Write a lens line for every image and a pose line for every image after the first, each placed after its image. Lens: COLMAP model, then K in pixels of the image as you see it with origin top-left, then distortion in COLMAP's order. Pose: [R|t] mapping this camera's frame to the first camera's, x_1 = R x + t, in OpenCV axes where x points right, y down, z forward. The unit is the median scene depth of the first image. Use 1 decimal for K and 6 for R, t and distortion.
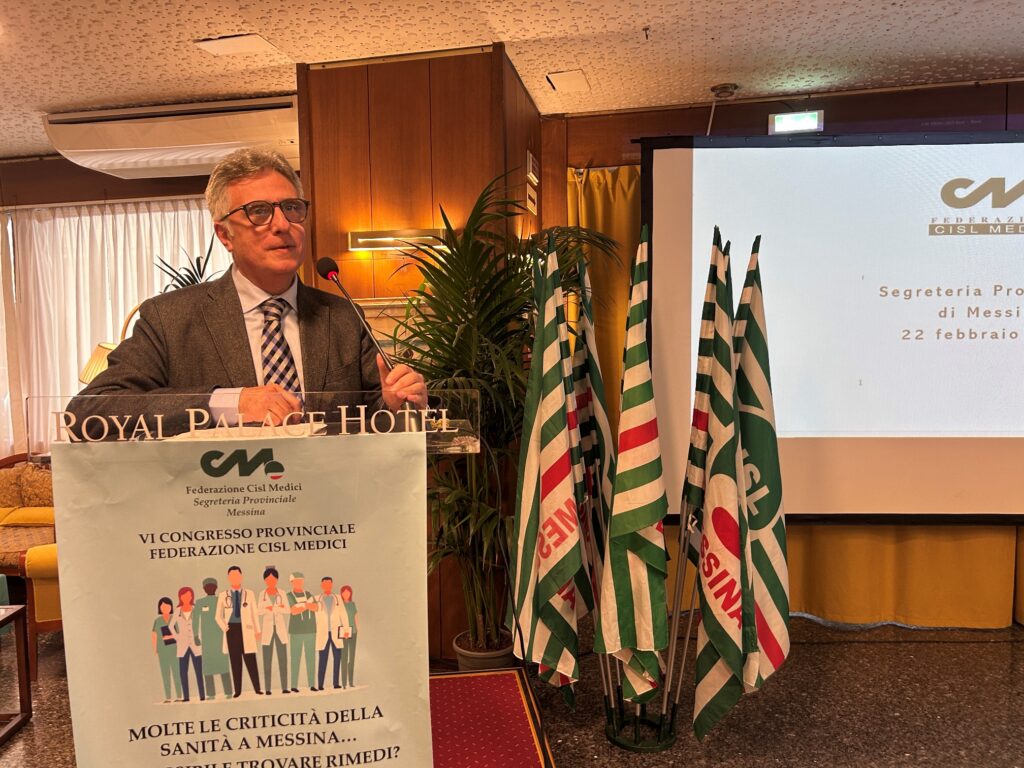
lens RADIAL K [[772.1, 0, 502.7], [0, 772.1, 390.4], [0, 0, 1]] dist [0.052011, -0.054188]
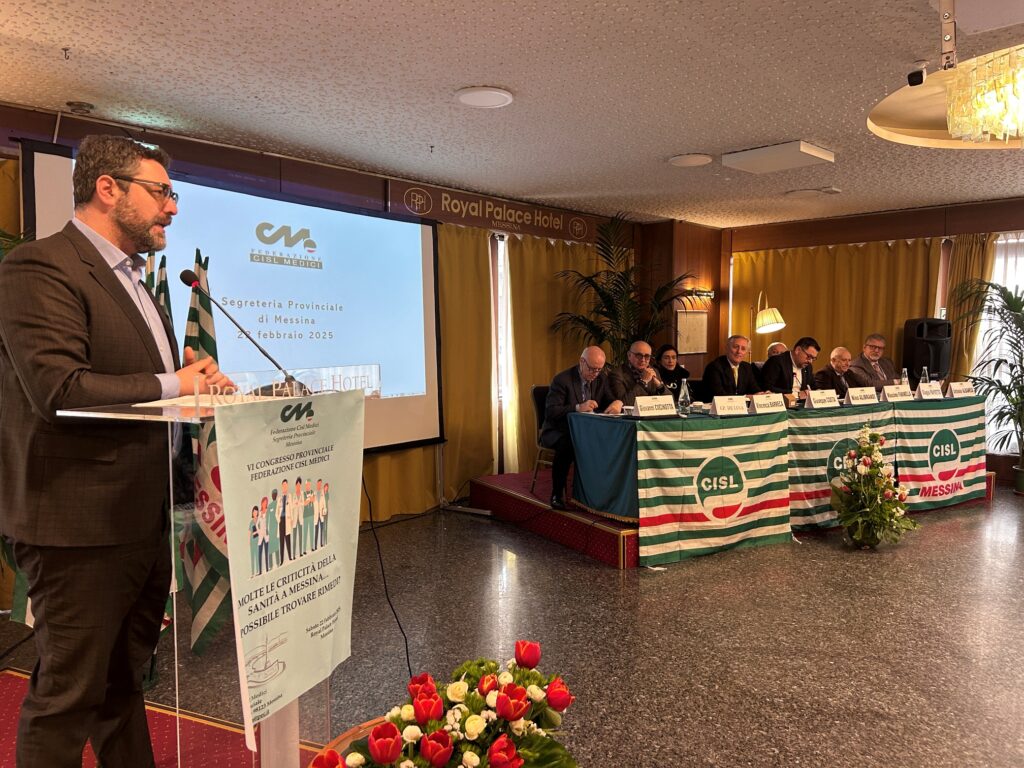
lens RADIAL K [[772.1, 0, 509.5], [0, 772.1, 384.2], [0, 0, 1]] dist [0.052011, -0.054188]
pose [[0.493510, -0.044592, 0.868597, -0.494507], [0.050337, 0.998475, 0.022660, 0.006953], [-0.868283, 0.032539, 0.495002, -0.059809]]
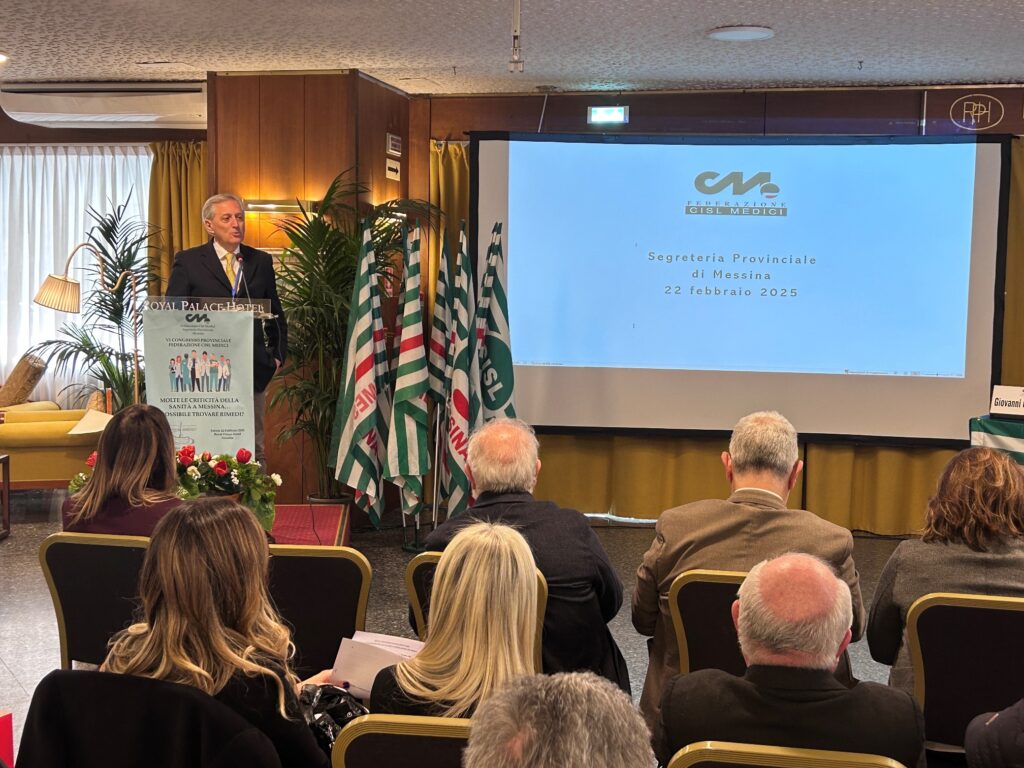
lens RADIAL K [[1396.3, 0, 512.9], [0, 1396.3, 402.5], [0, 0, 1]] dist [0.102210, 0.000000]
pose [[0.999202, 0.035722, -0.017878, 0.371778], [-0.035301, 0.999104, 0.023325, 0.087128], [0.018695, -0.022676, 0.999568, -1.635798]]
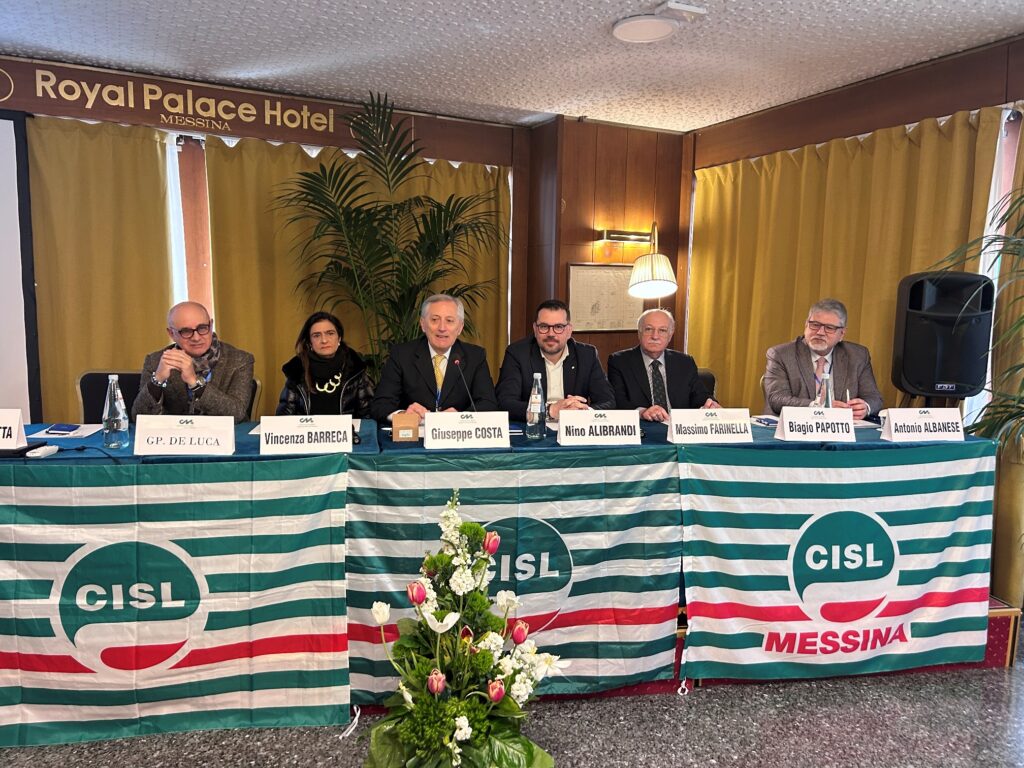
lens RADIAL K [[772.1, 0, 507.9], [0, 772.1, 386.7], [0, 0, 1]] dist [0.052011, -0.054188]
pose [[0.762300, -0.044866, 0.645667, 1.006472], [0.014666, 0.998536, 0.052070, 0.028205], [-0.647058, -0.030224, 0.761841, -0.493800]]
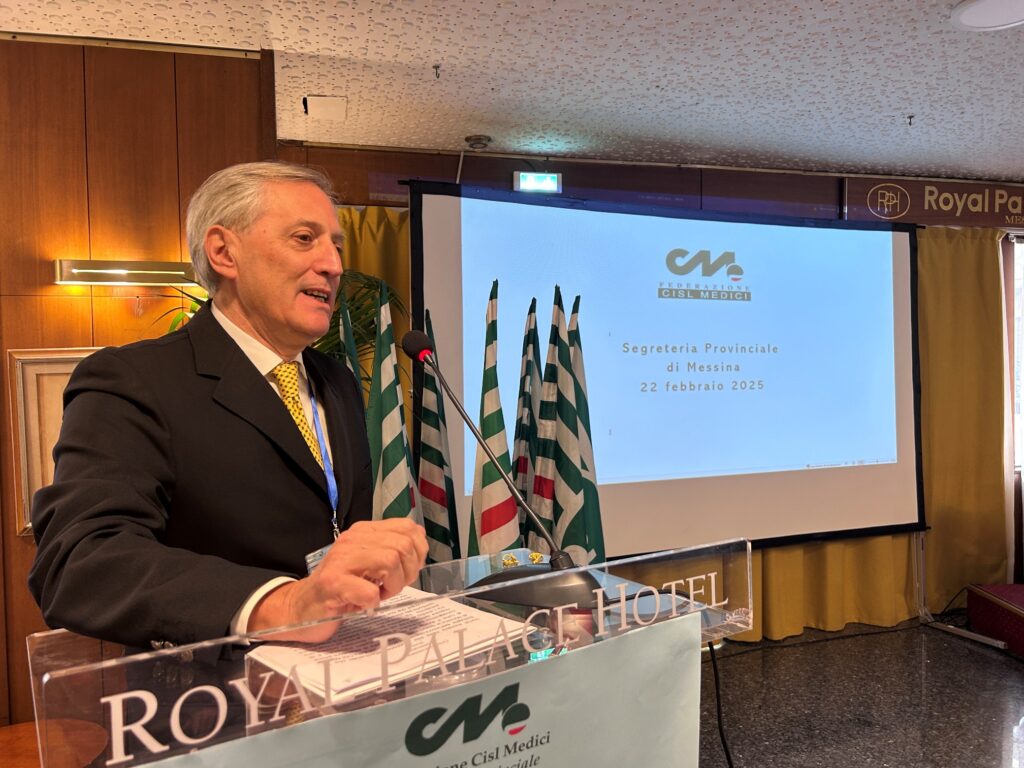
lens RADIAL K [[772.1, 0, 509.4], [0, 772.1, 393.5], [0, 0, 1]] dist [0.052011, -0.054188]
pose [[0.885781, -0.015097, 0.463858, -0.184642], [0.034753, 0.998822, -0.033857, -0.039224], [-0.462800, 0.046110, 0.885263, 0.156856]]
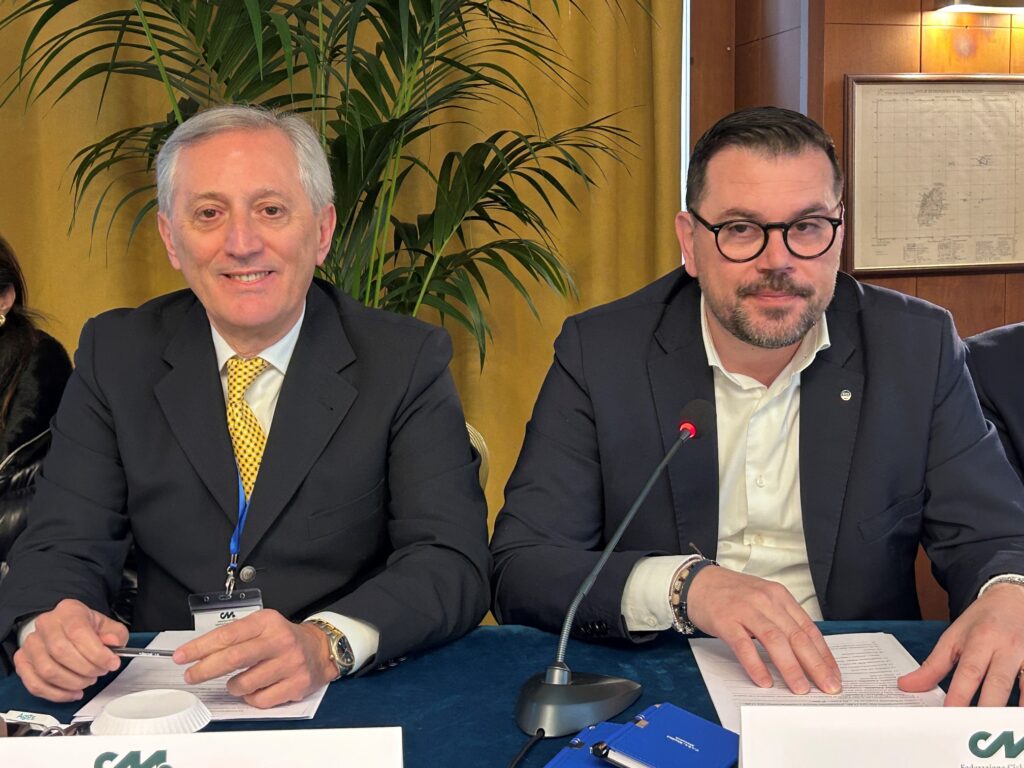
lens RADIAL K [[1383.4, 0, 510.3], [0, 1383.4, 382.1], [0, 0, 1]] dist [0.014376, 0.000000]
pose [[0.866122, -0.051061, 0.497218, 1.476690], [0.038365, 0.998625, 0.035722, 0.033813], [-0.498358, -0.011864, 0.866890, -0.047662]]
